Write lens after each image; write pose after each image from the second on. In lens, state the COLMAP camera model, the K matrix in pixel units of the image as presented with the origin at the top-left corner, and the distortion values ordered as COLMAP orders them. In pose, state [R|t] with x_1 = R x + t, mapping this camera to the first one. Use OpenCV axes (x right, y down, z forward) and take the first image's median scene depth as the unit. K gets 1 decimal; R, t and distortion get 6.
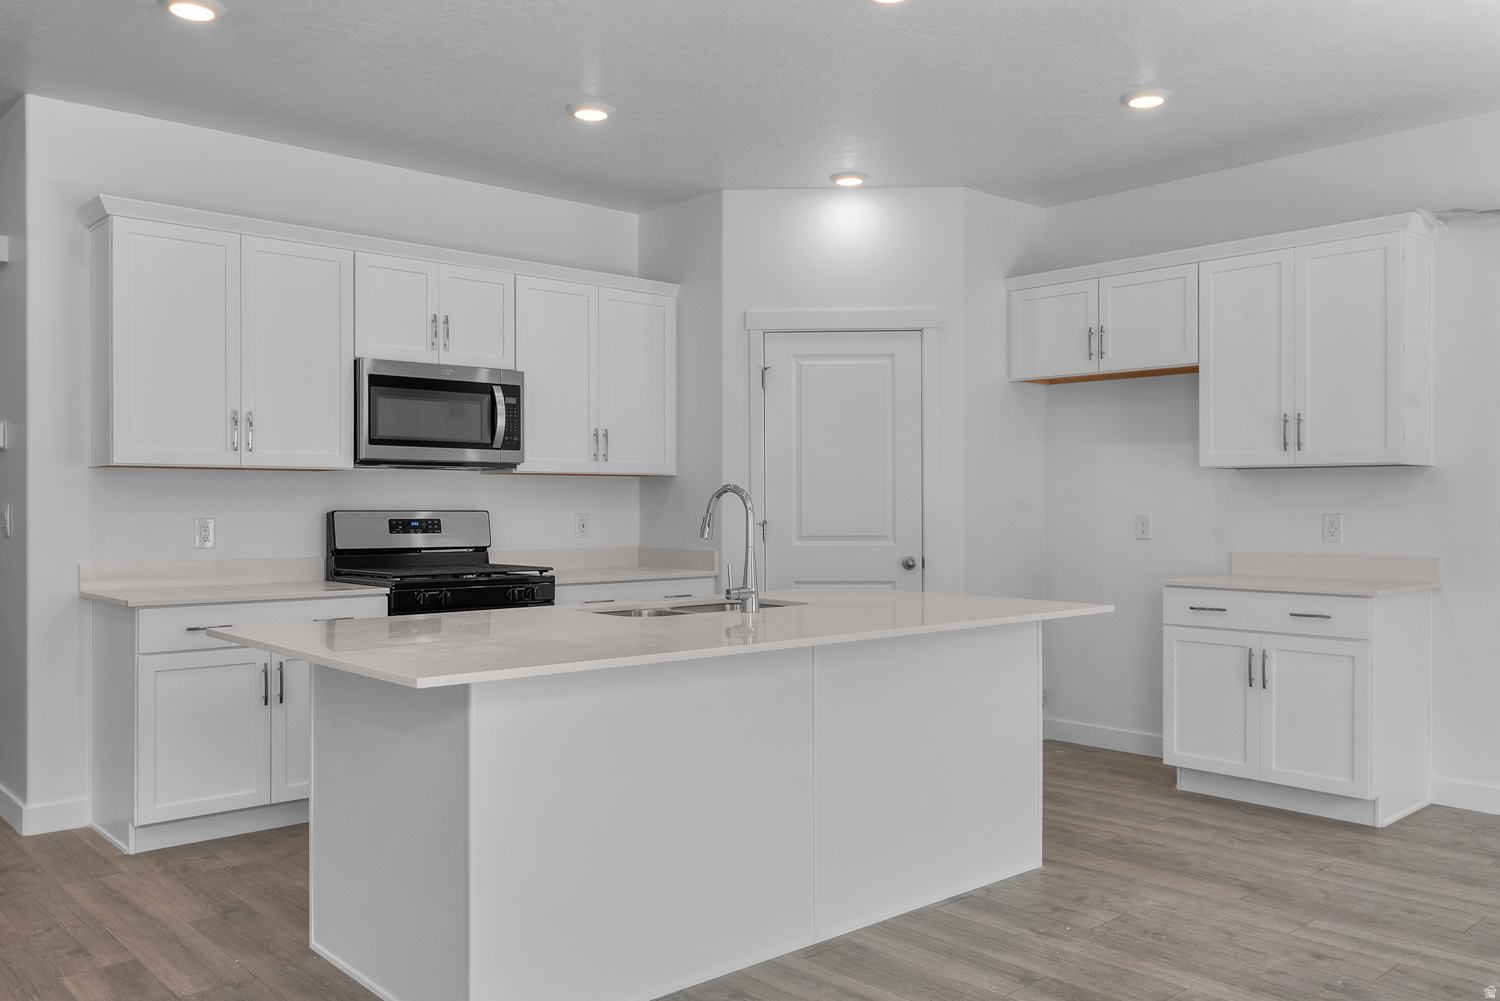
lens RADIAL K [[1184.3, 0, 750.0], [0, 1184.3, 500.5], [0, 0, 1]] dist [-0.054932, -0.002204]
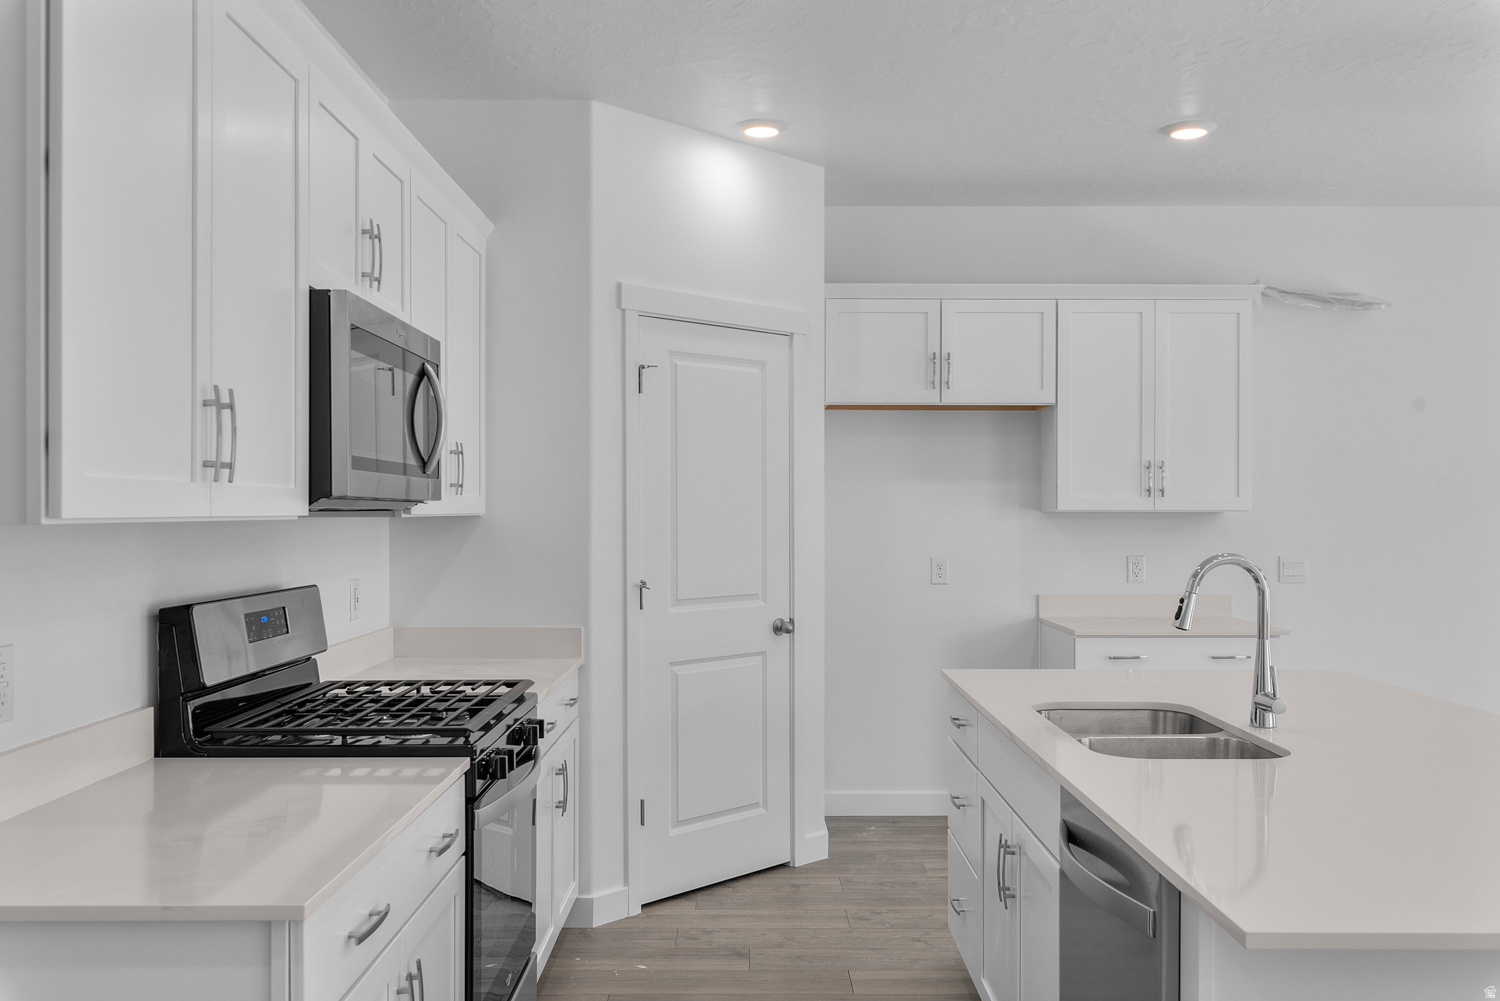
lens RADIAL K [[1275.2, 0, 780.6], [0, 1275.2, 507.1], [0, 0, 1]] dist [0.004305, 0.002643]
pose [[0.651037, 0.002310, 0.759043, -0.516268], [-0.003351, 0.999994, -0.000169, -0.027553], [-0.759039, -0.002433, 0.651041, 0.441321]]
